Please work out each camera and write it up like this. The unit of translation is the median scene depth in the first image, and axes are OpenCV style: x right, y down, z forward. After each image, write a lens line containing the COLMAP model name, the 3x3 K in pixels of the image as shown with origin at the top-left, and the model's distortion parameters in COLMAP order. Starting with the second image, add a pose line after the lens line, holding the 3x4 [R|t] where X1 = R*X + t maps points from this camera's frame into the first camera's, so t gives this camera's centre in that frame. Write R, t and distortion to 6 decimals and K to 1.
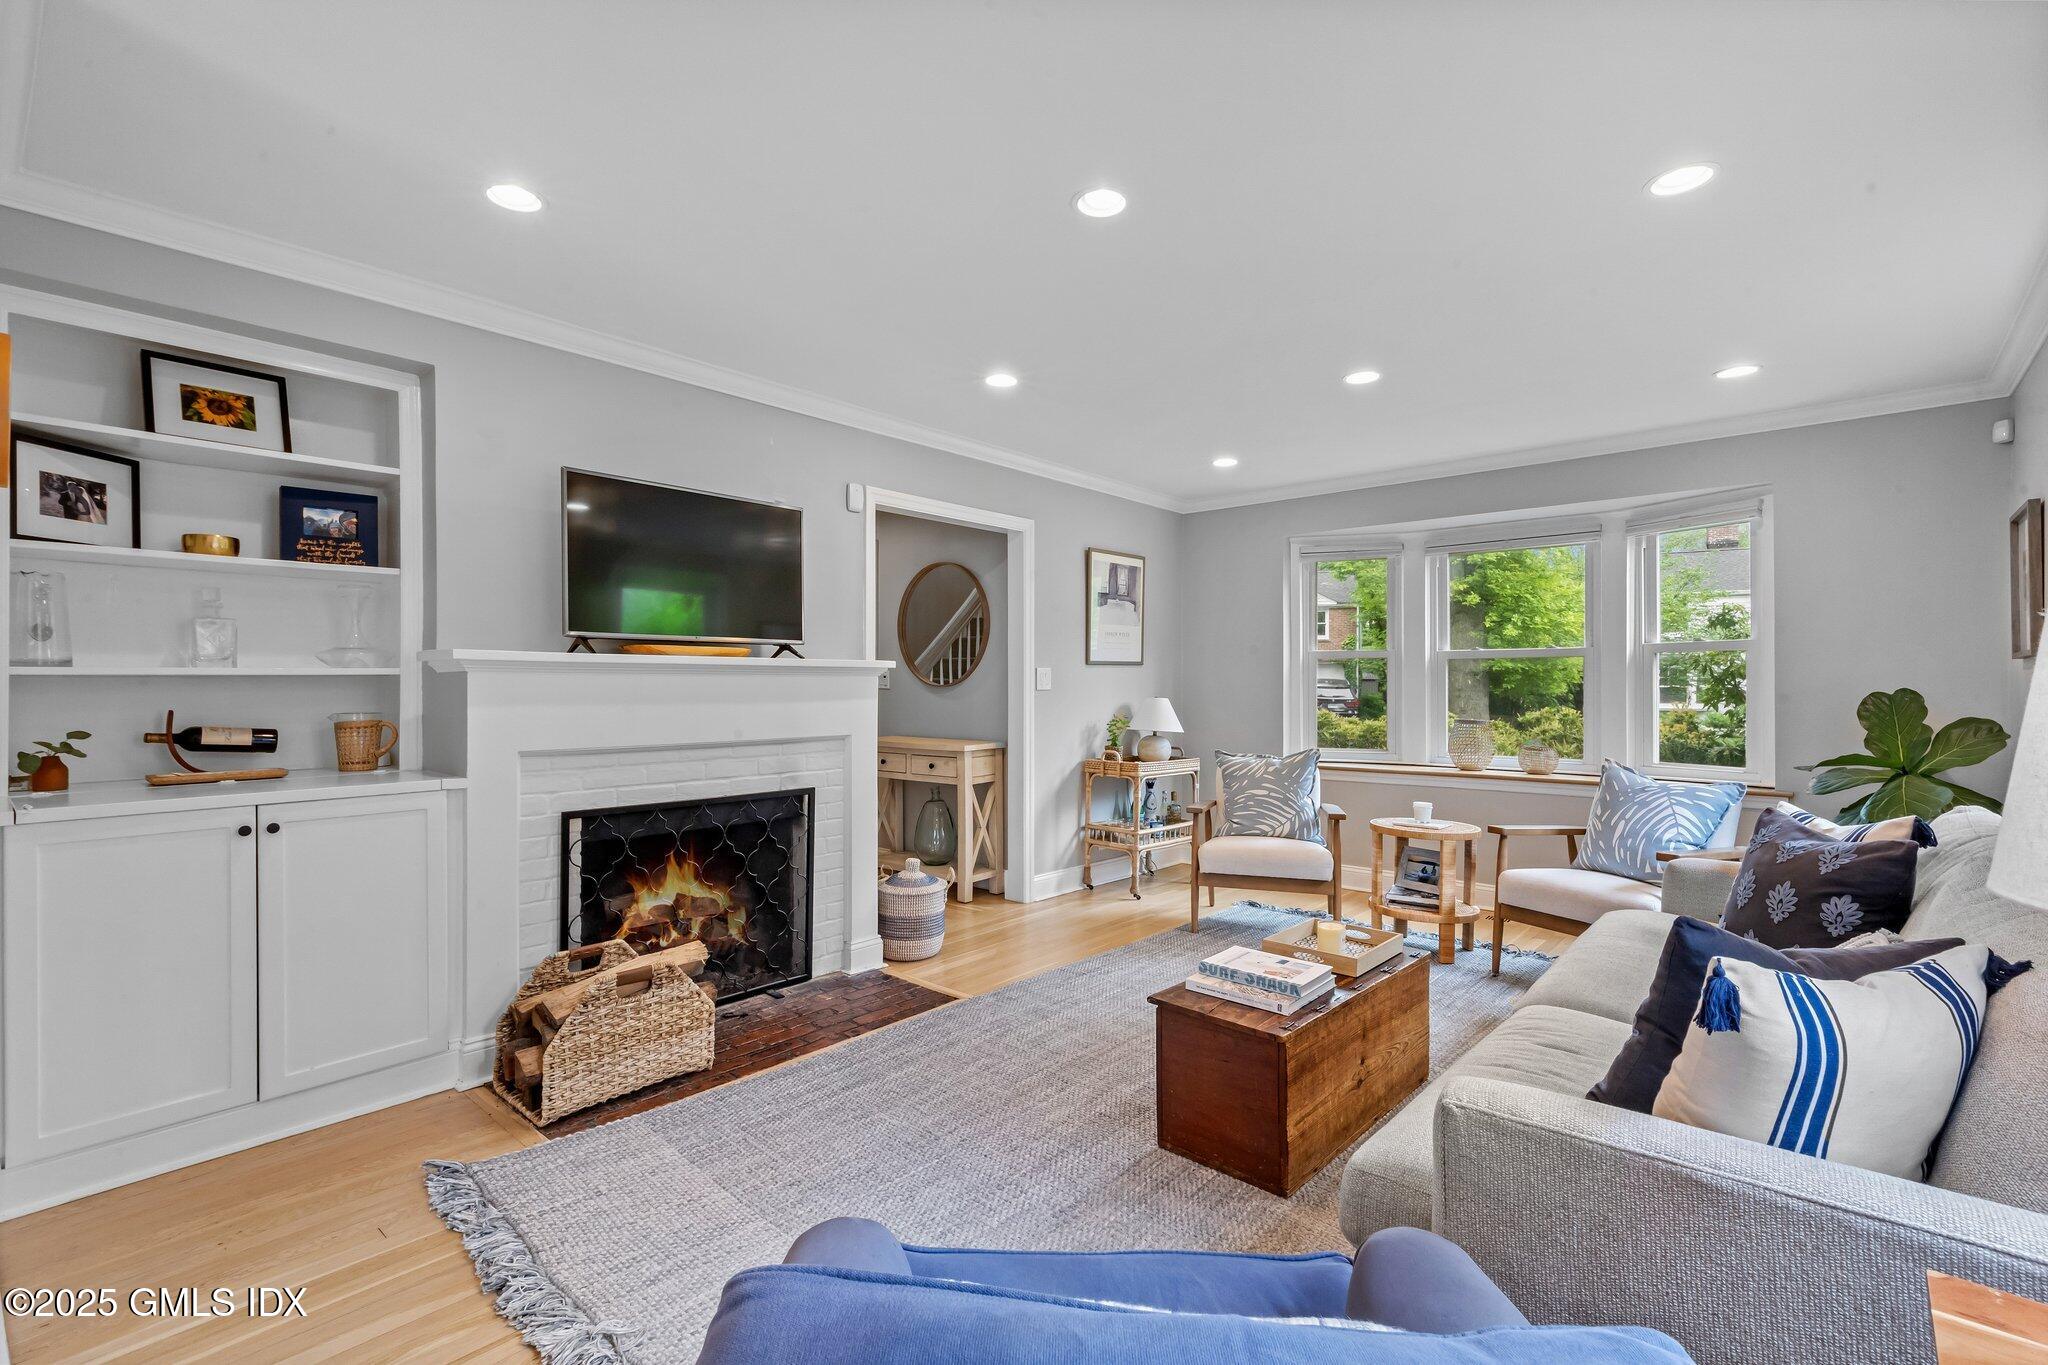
lens RADIAL K [[938.4, 0, 1024.3], [0, 938.4, 675.5], [0, 0, 1]] dist [0.005731, 0.000452]
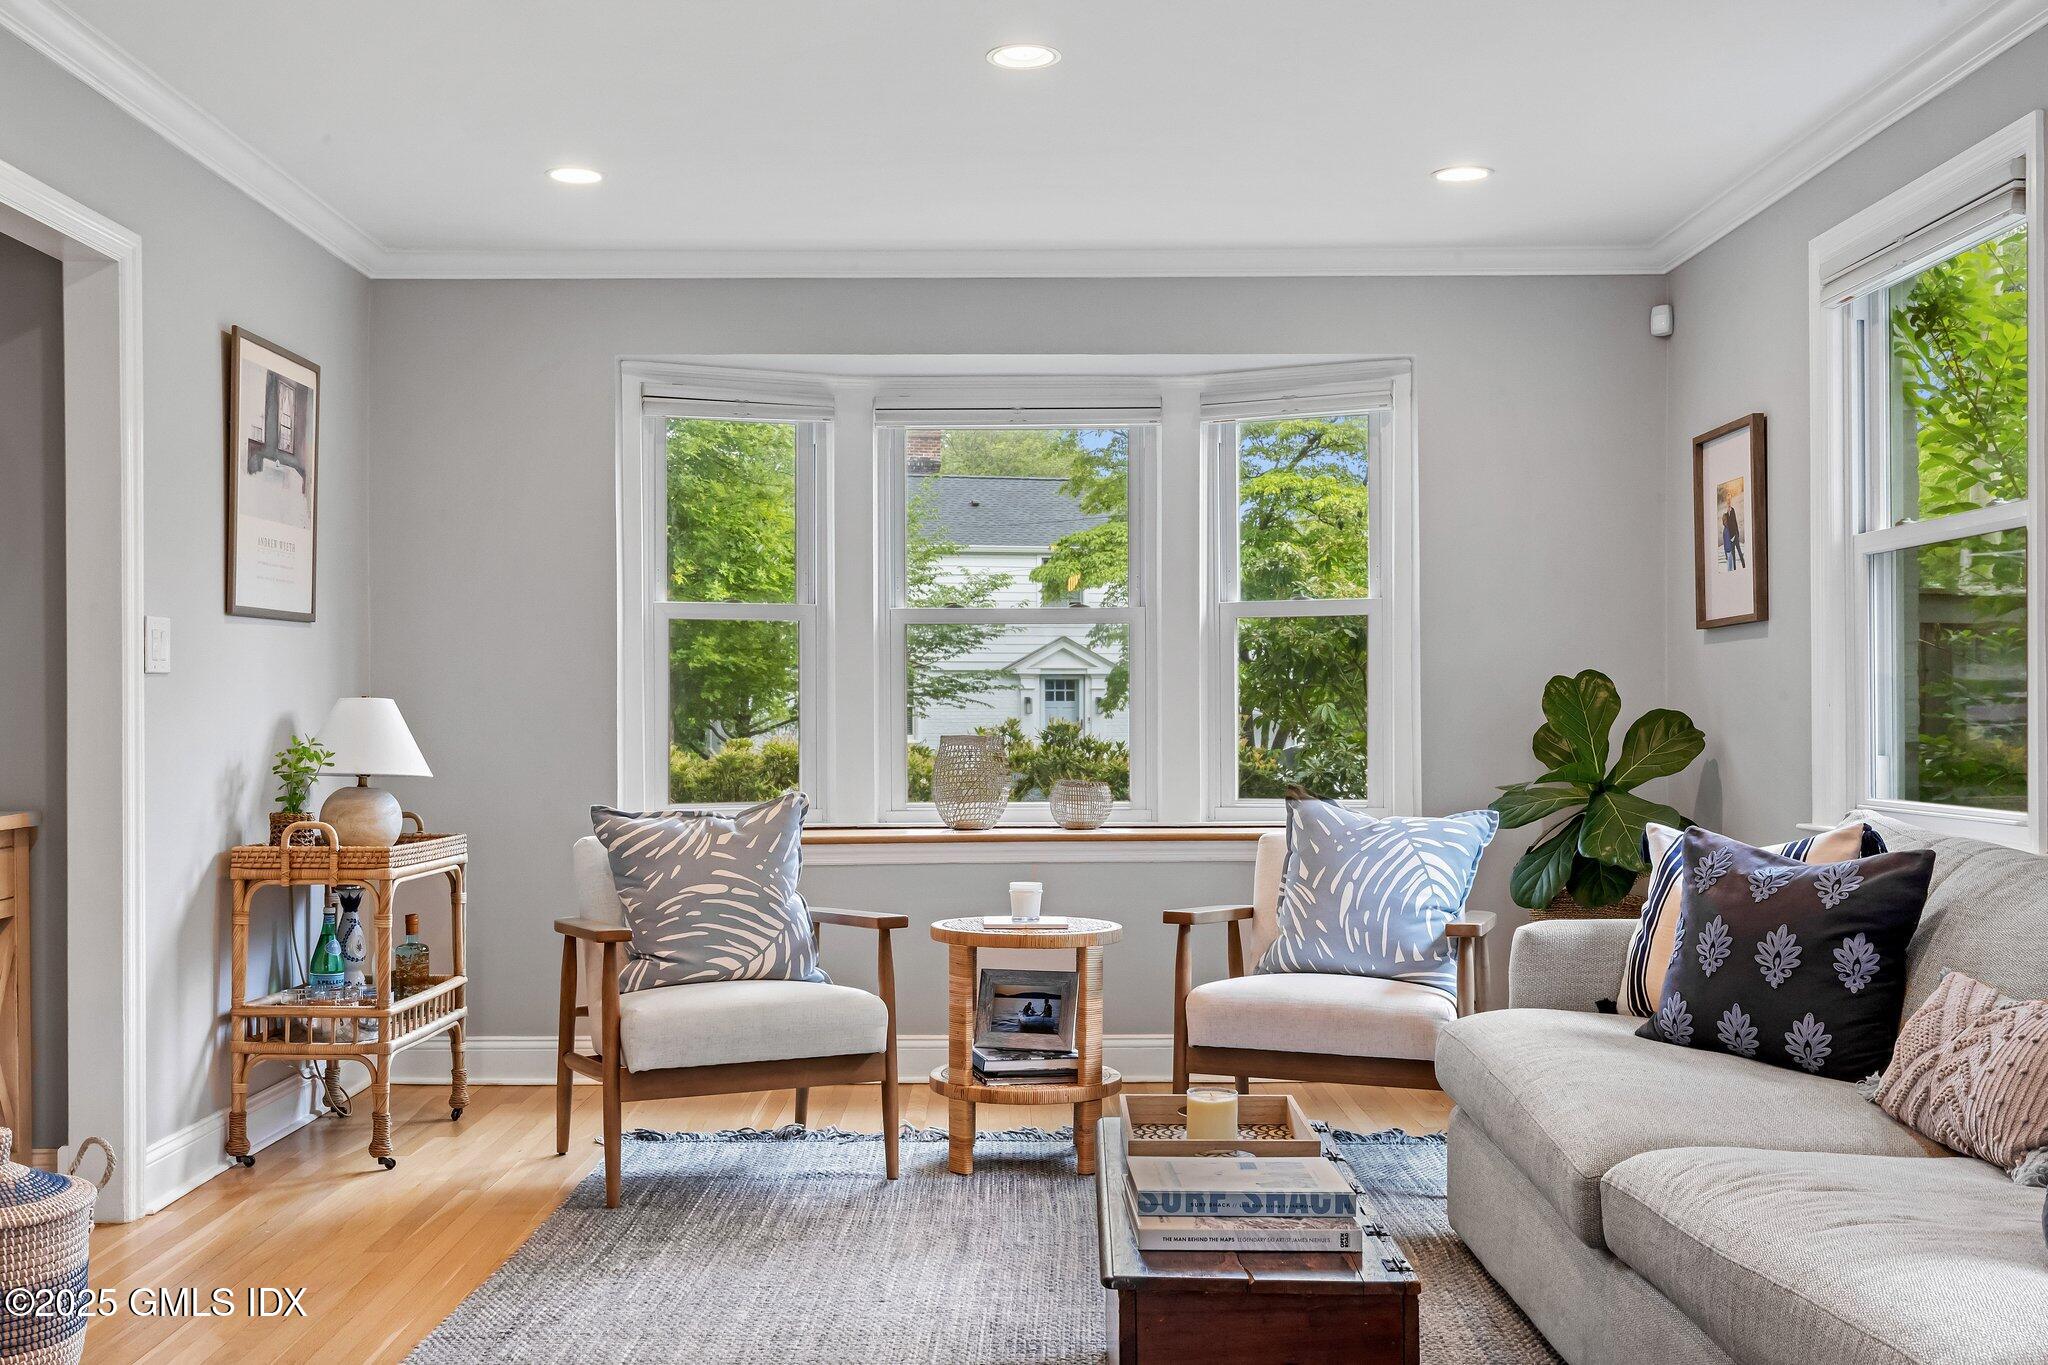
lens RADIAL K [[1995.0, 0, 1020.3], [0, 1995.0, 688.3], [0, 0, 1]] dist [0.011783, 0.000000]
pose [[0.739555, 0.003001, 0.673089, -0.313357], [-0.001240, 0.999994, -0.003096, 0.027020], [-0.673095, 0.001455, 0.739555, 0.157442]]
